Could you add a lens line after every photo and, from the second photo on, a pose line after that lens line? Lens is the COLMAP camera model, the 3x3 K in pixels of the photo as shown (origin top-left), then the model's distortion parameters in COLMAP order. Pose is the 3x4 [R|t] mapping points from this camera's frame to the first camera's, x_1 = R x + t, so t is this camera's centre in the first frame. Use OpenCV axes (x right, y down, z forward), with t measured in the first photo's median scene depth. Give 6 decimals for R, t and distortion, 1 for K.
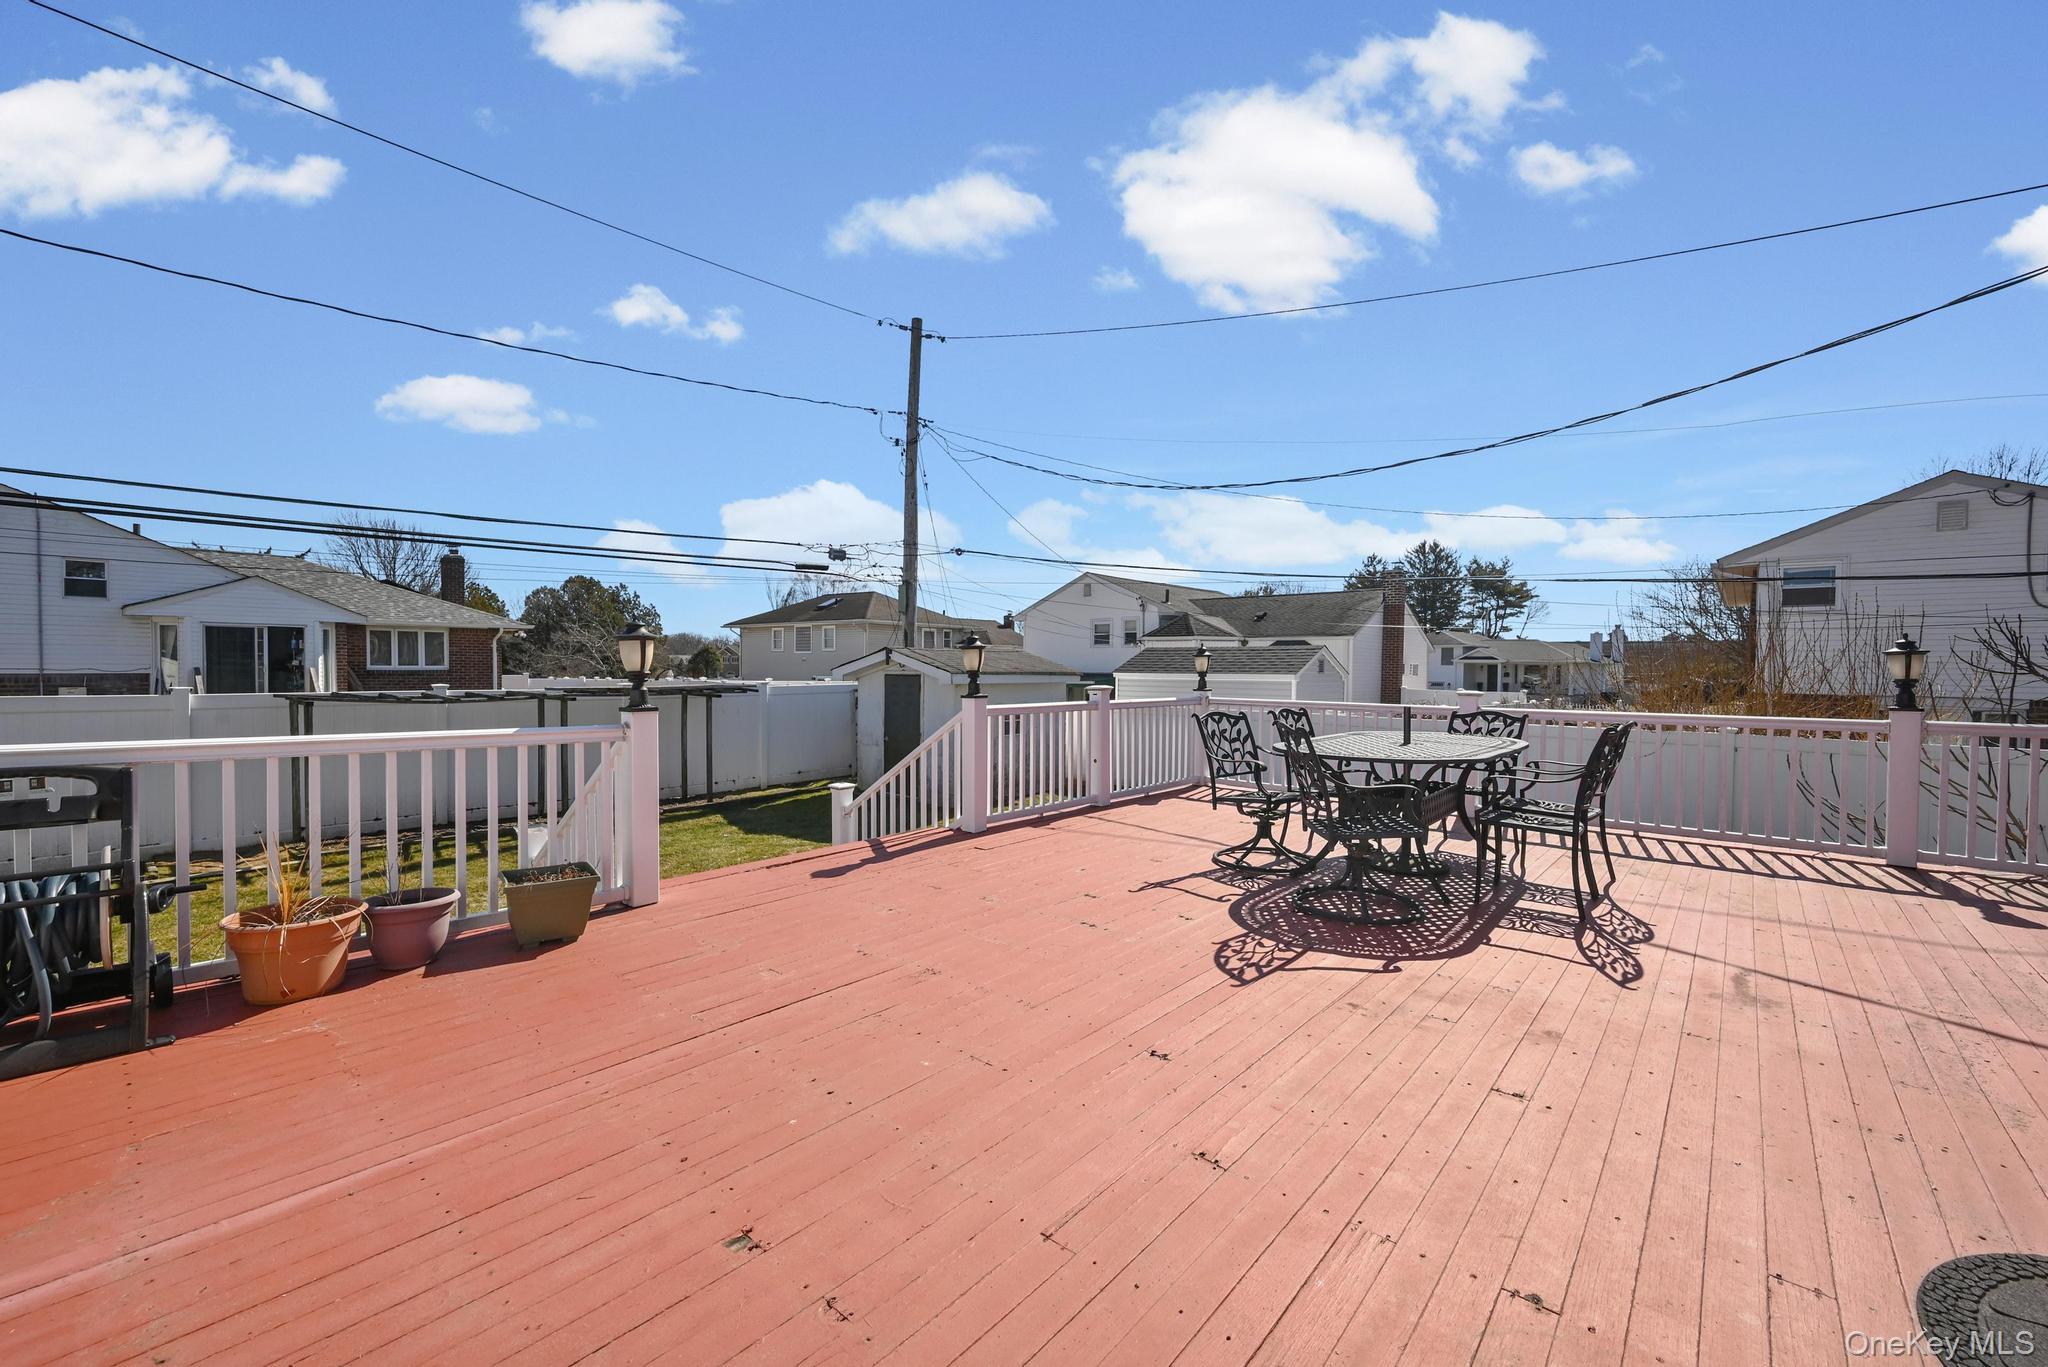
lens RADIAL K [[817.6, 0, 1024.0], [0, 817.6, 683.5], [0, 0, 1]] dist [0.000168, -0.000305]
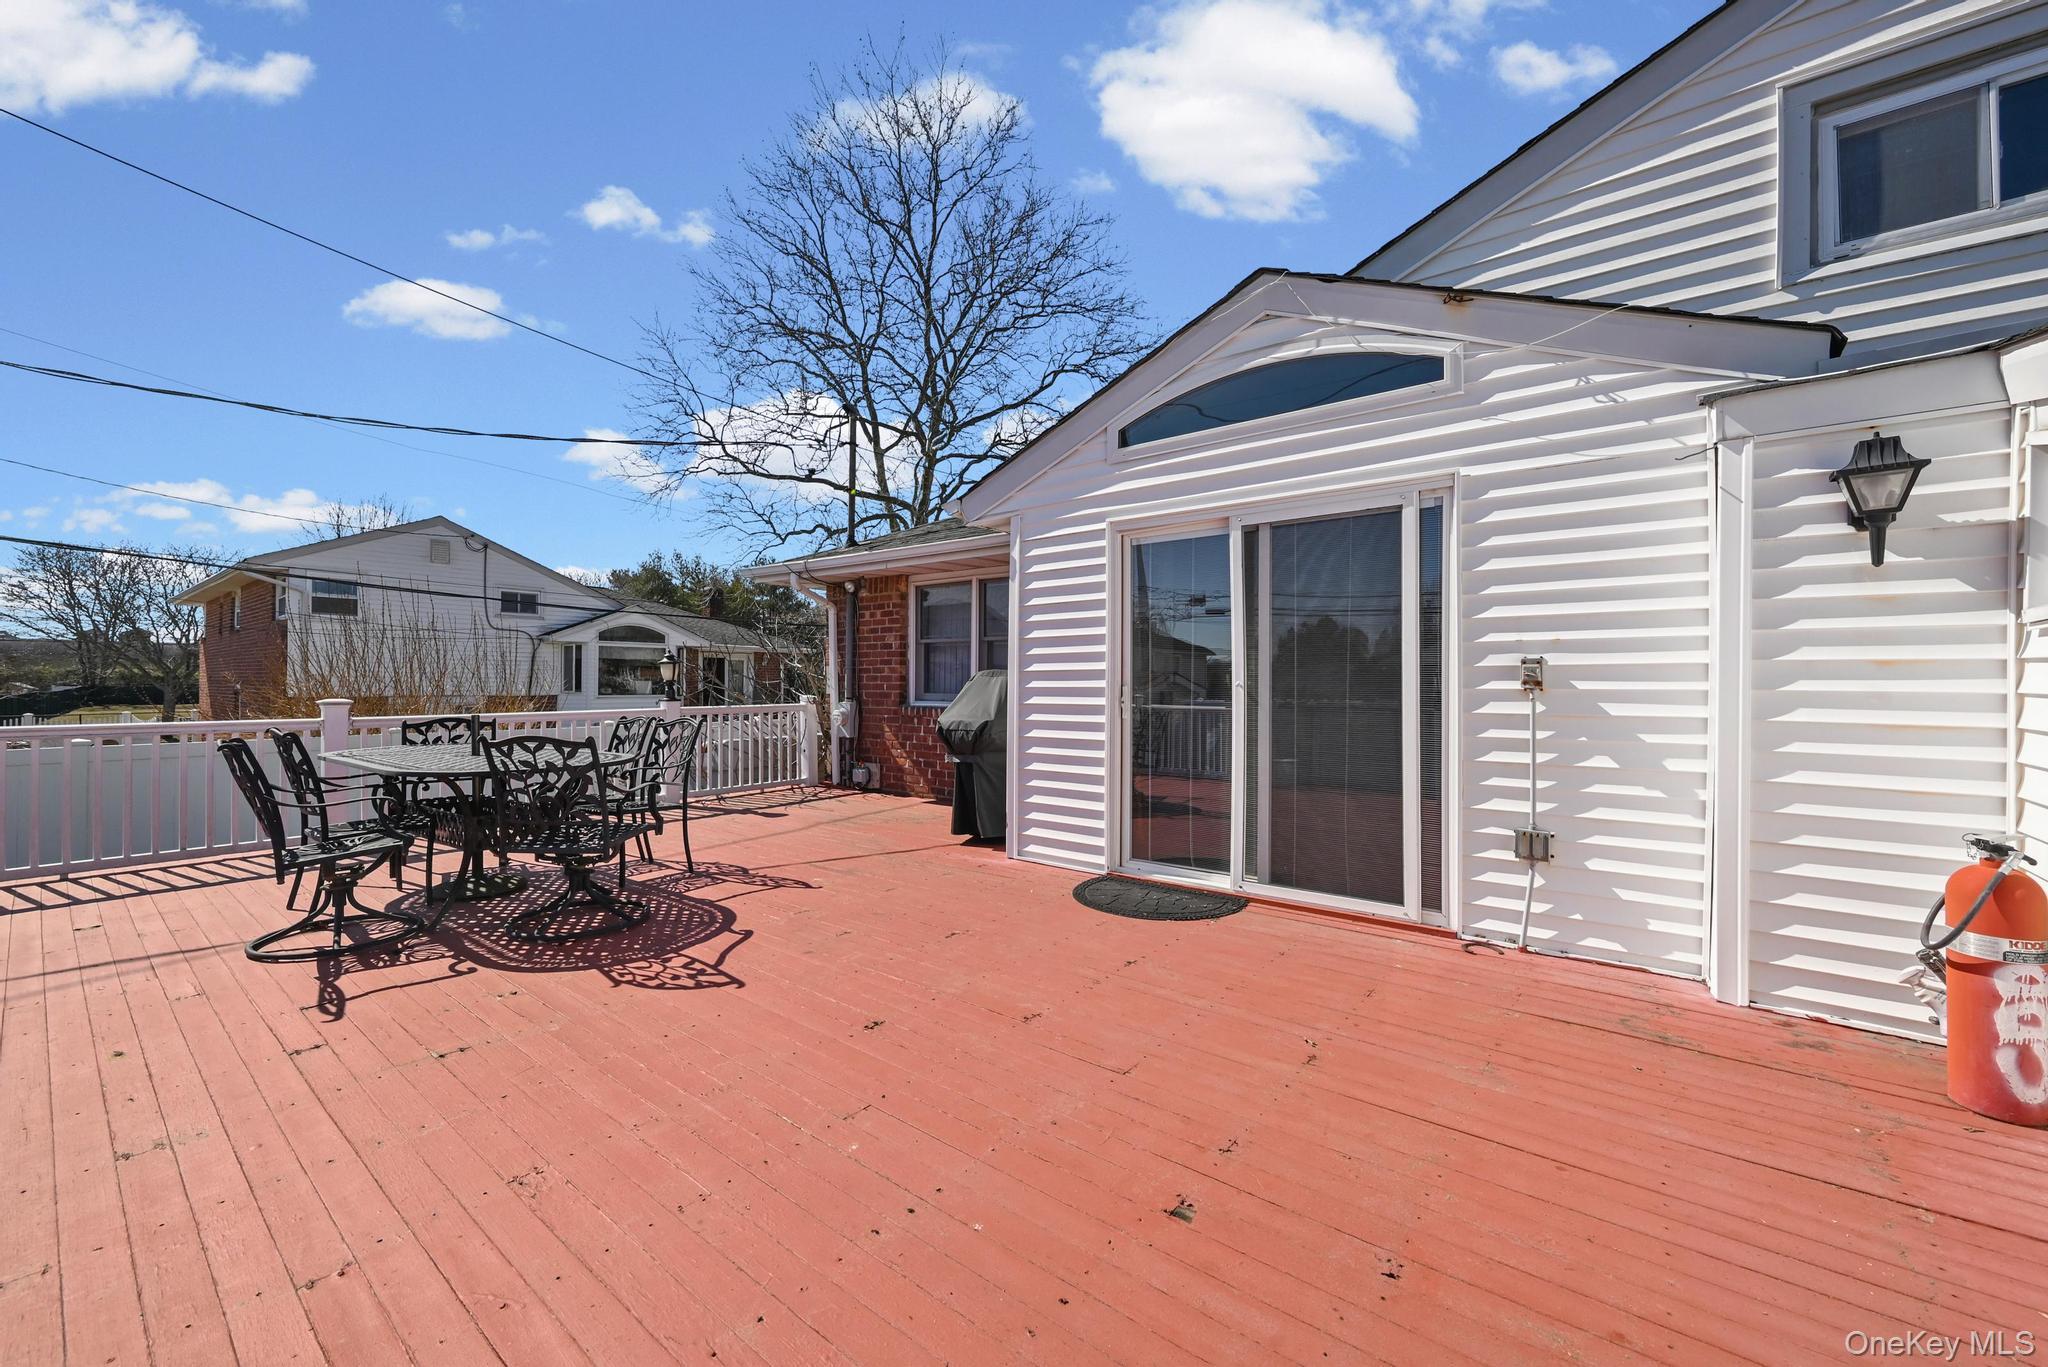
lens RADIAL K [[817.6, 0, 1024.0], [0, 817.6, 683.5], [0, 0, 1]] dist [0.000168, -0.000305]
pose [[-0.048698, -0.013170, 0.998727, -0.636124], [0.015872, 0.999777, 0.013958, -0.014795], [-0.998687, 0.016531, -0.048478, 0.565404]]
